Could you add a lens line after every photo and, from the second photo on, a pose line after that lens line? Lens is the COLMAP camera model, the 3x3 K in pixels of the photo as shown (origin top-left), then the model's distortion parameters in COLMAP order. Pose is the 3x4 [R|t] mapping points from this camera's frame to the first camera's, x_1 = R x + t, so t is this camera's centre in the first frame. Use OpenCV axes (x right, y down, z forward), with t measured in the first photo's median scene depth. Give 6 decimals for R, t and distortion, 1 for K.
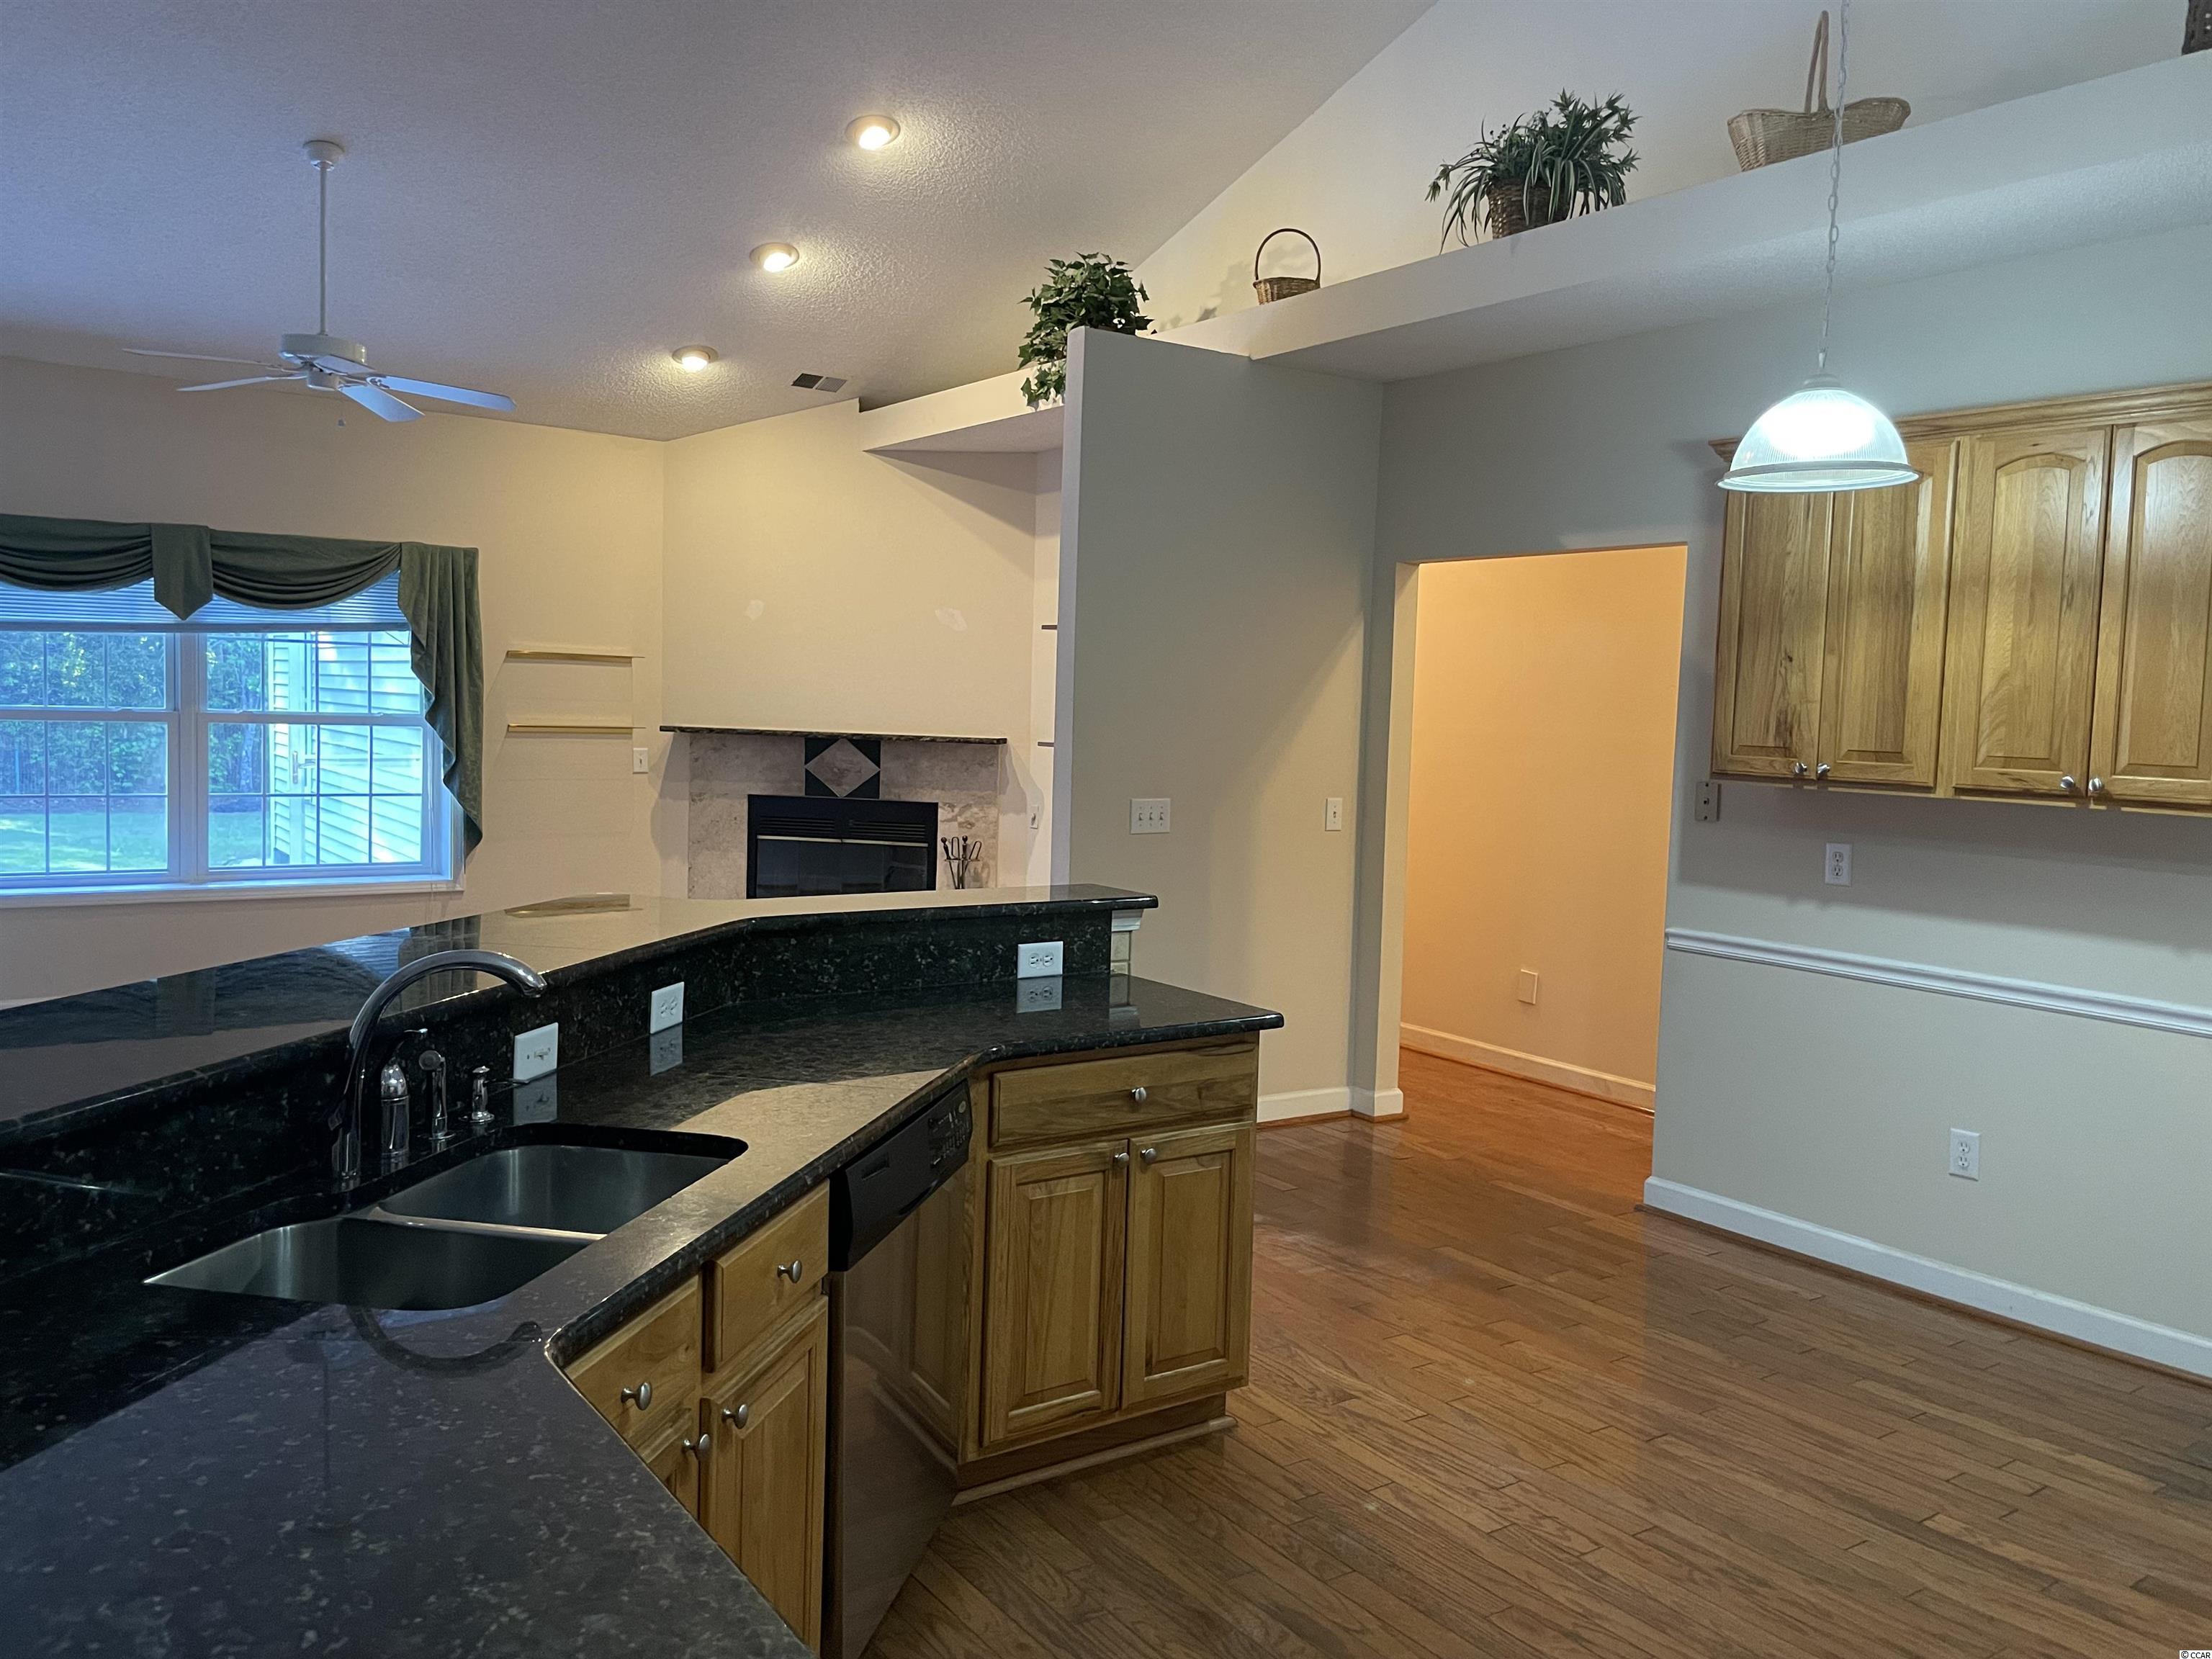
lens RADIAL K [[1664.4, 0, 1114.9], [0, 1664.4, 825.2], [0, 0, 1]] dist [0.056183, -0.061145]
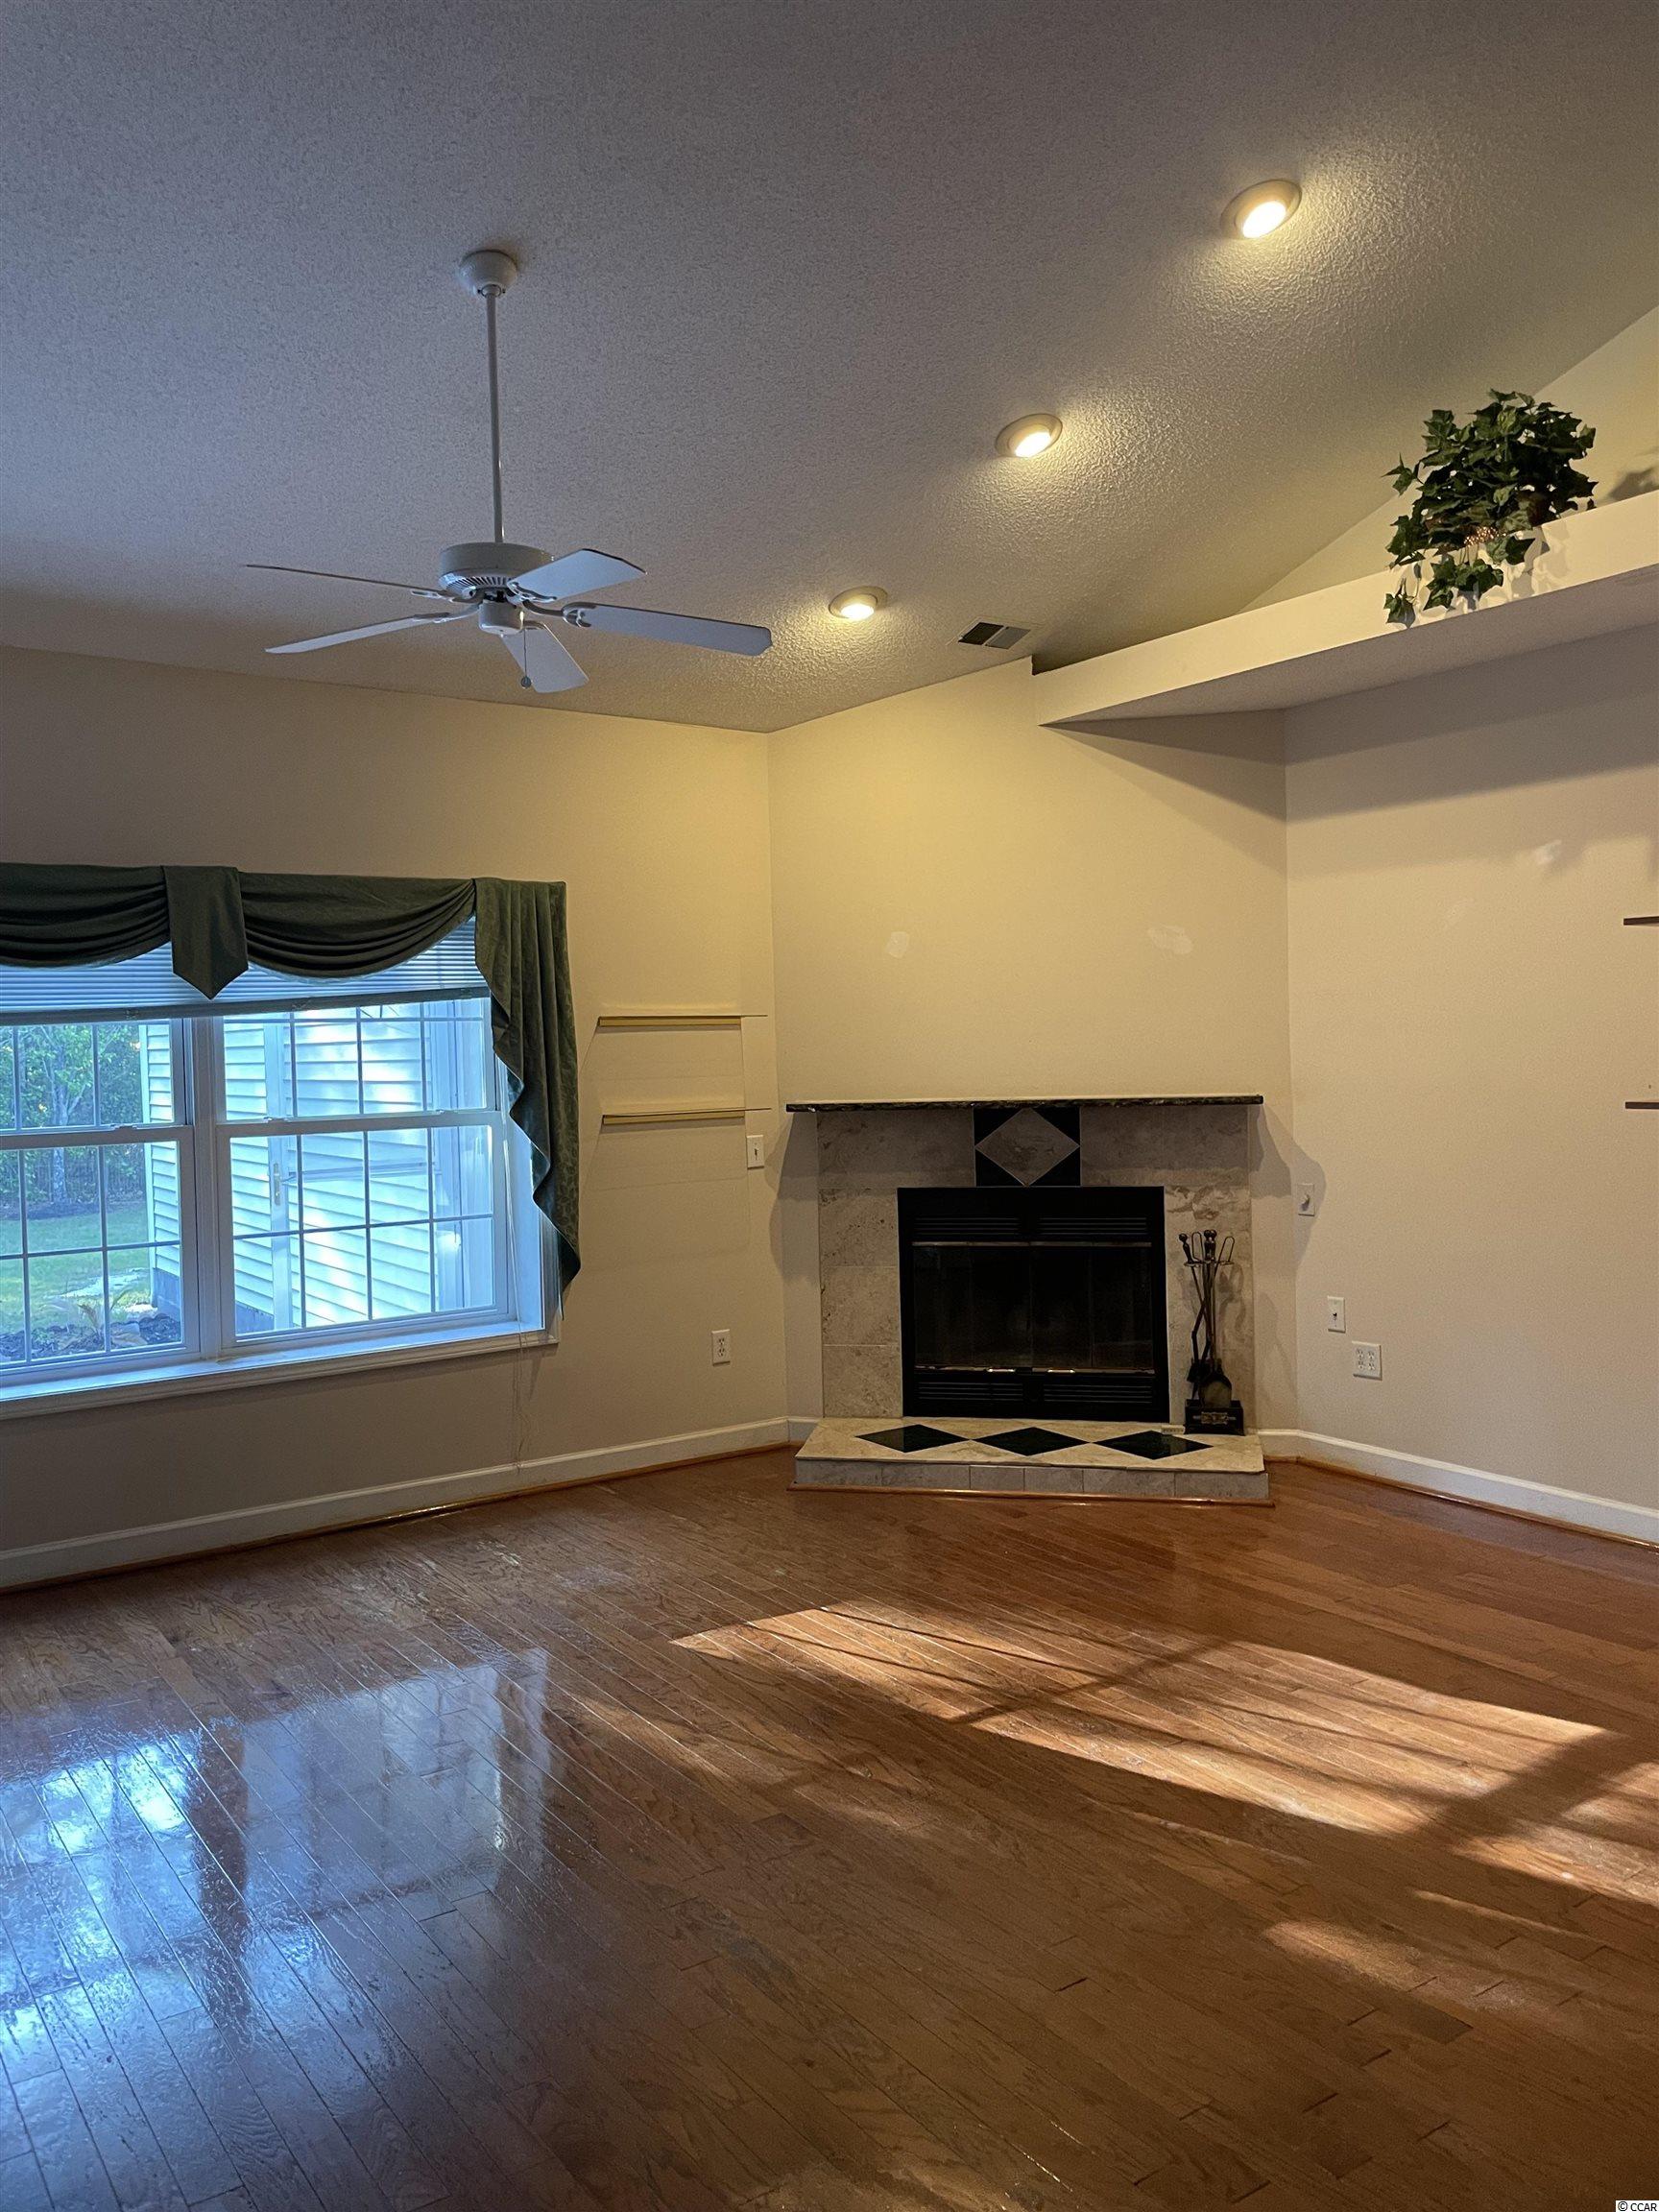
lens RADIAL K [[1664.4, 0, 826.4], [0, 1664.4, 1095.6], [0, 0, 1]] dist [0.056183, -0.061145]
pose [[0.998273, -0.056706, -0.015373, -0.251741], [0.055982, 0.997462, -0.043992, -0.030729], [0.017828, 0.043055, 0.998914, 0.260788]]
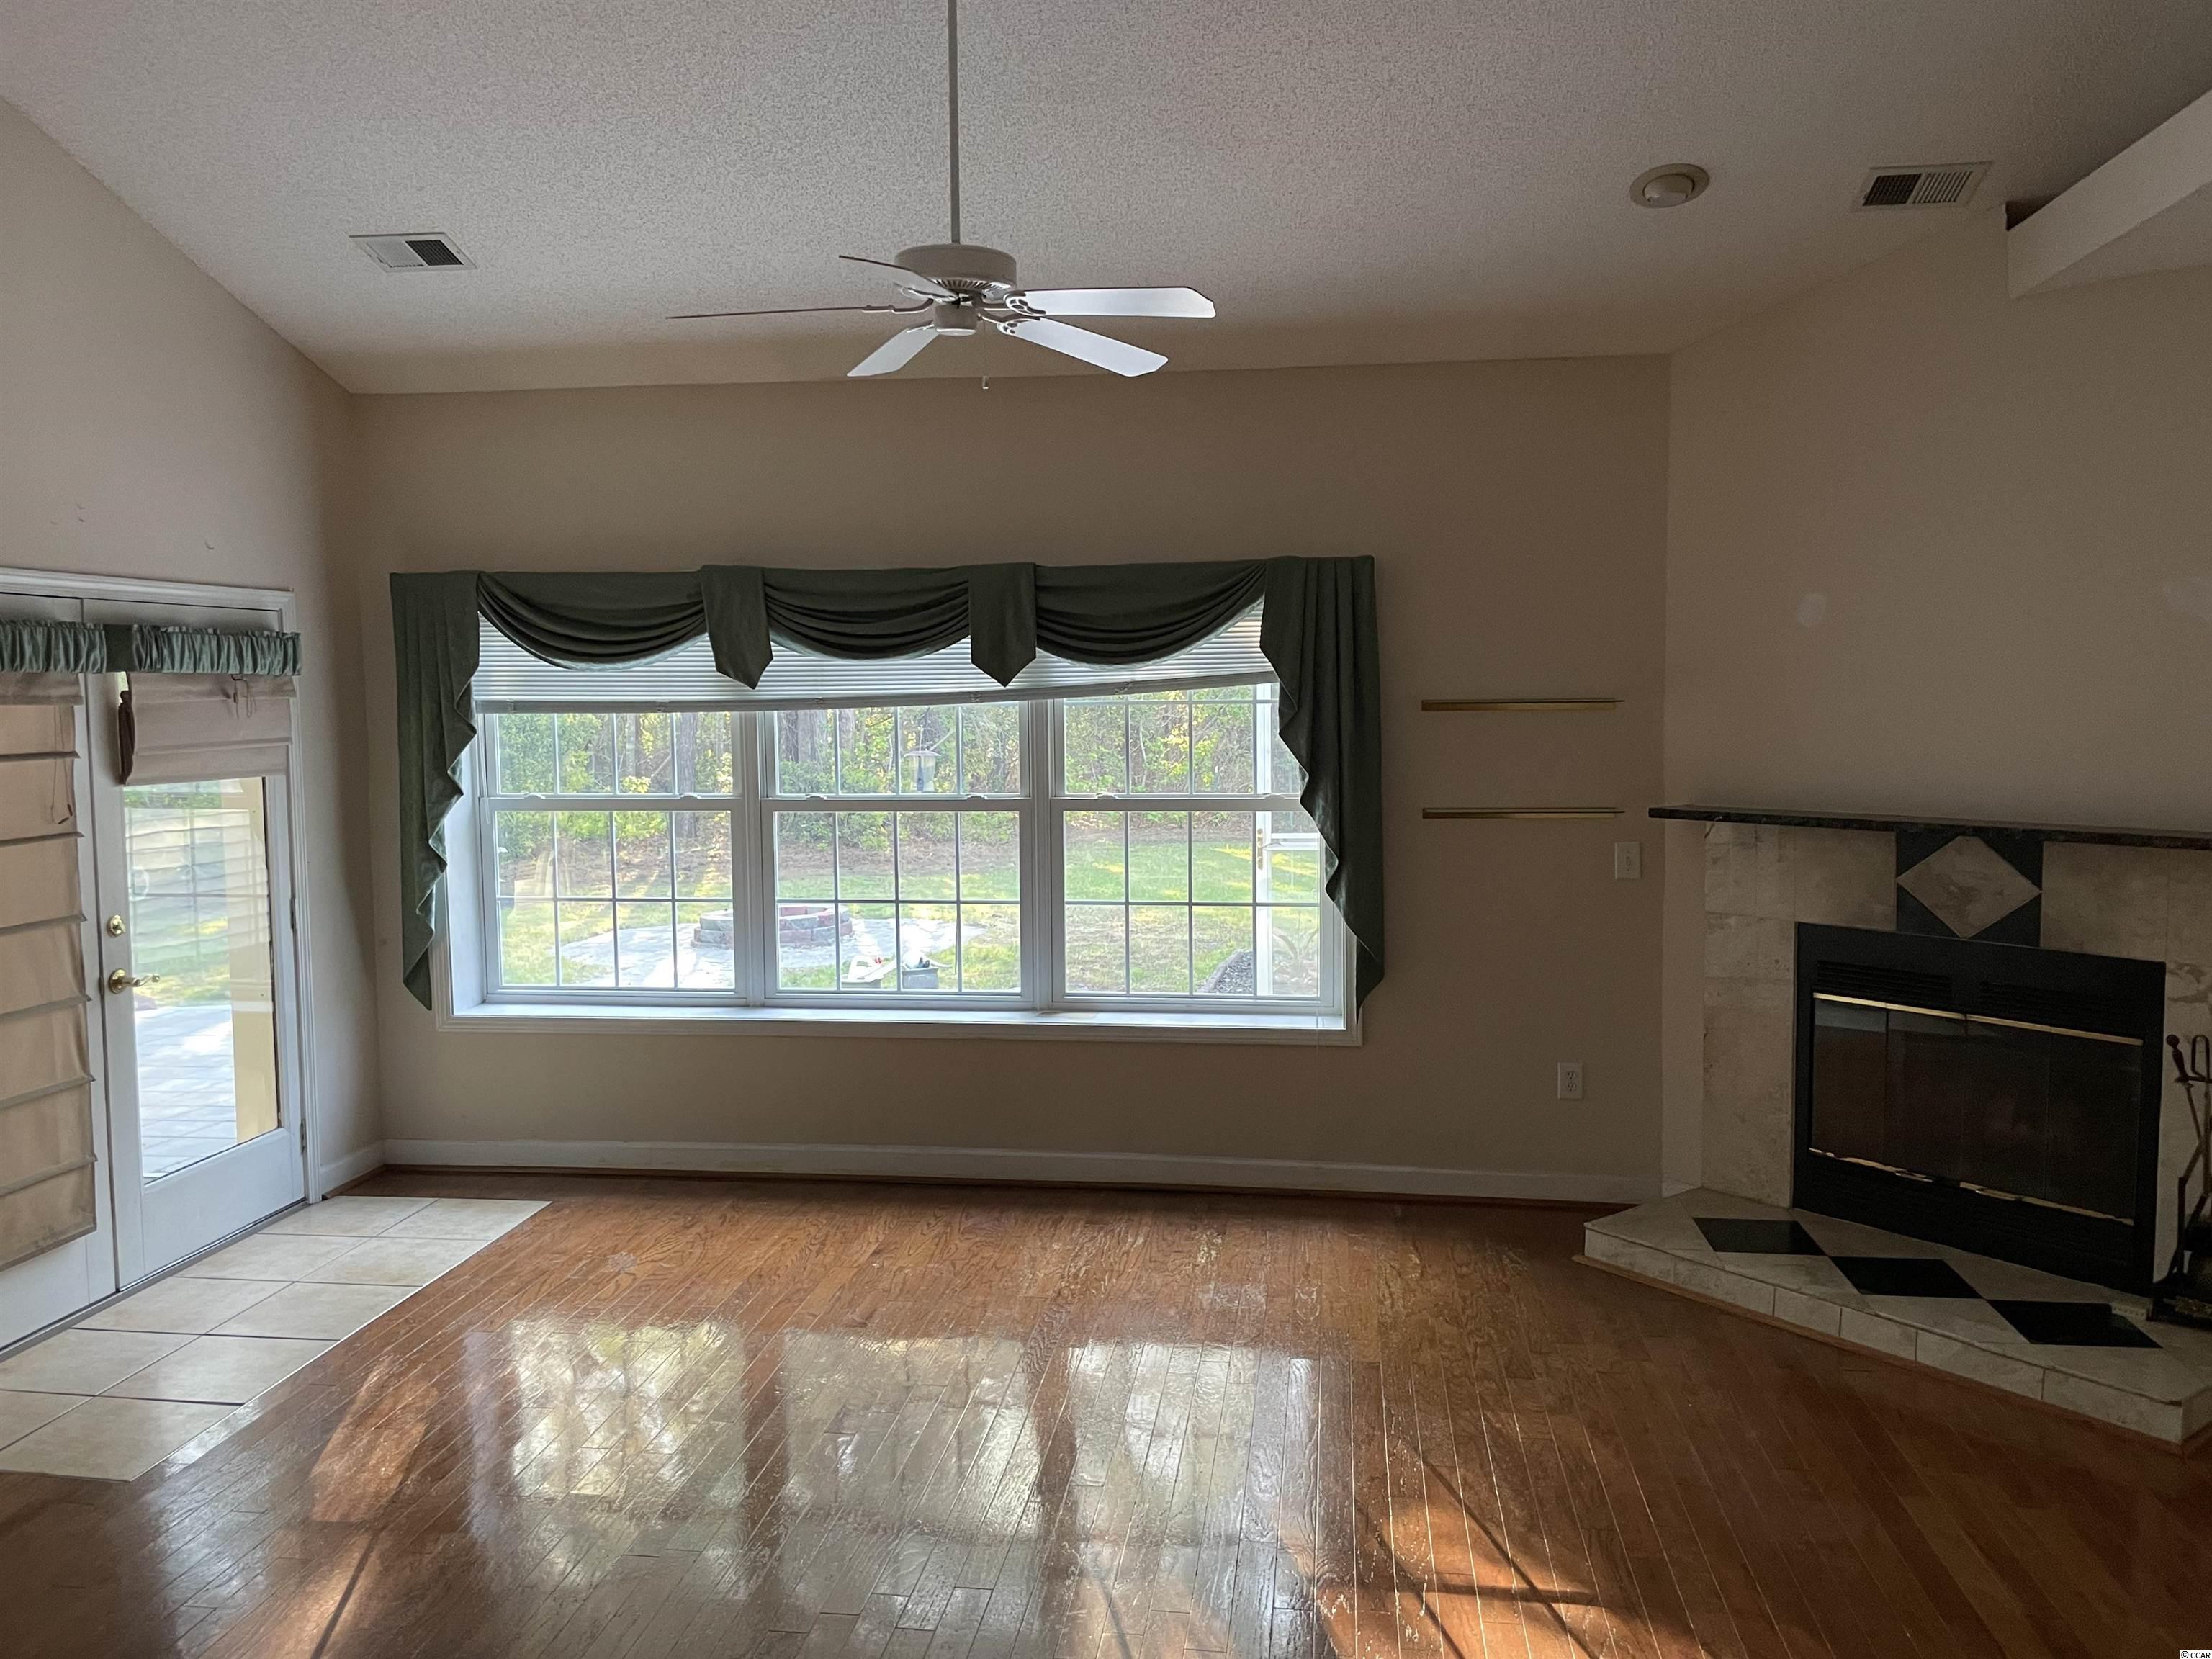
lens RADIAL K [[1664.4, 0, 1098.1], [0, 1664.4, 830.3], [0, 0, 1]] dist [0.056183, -0.061145]
pose [[0.724853, 0.015372, -0.688732, 0.011707], [-0.016873, 0.999847, 0.004557, -0.052564], [0.688697, 0.008317, 0.725002, 0.417156]]
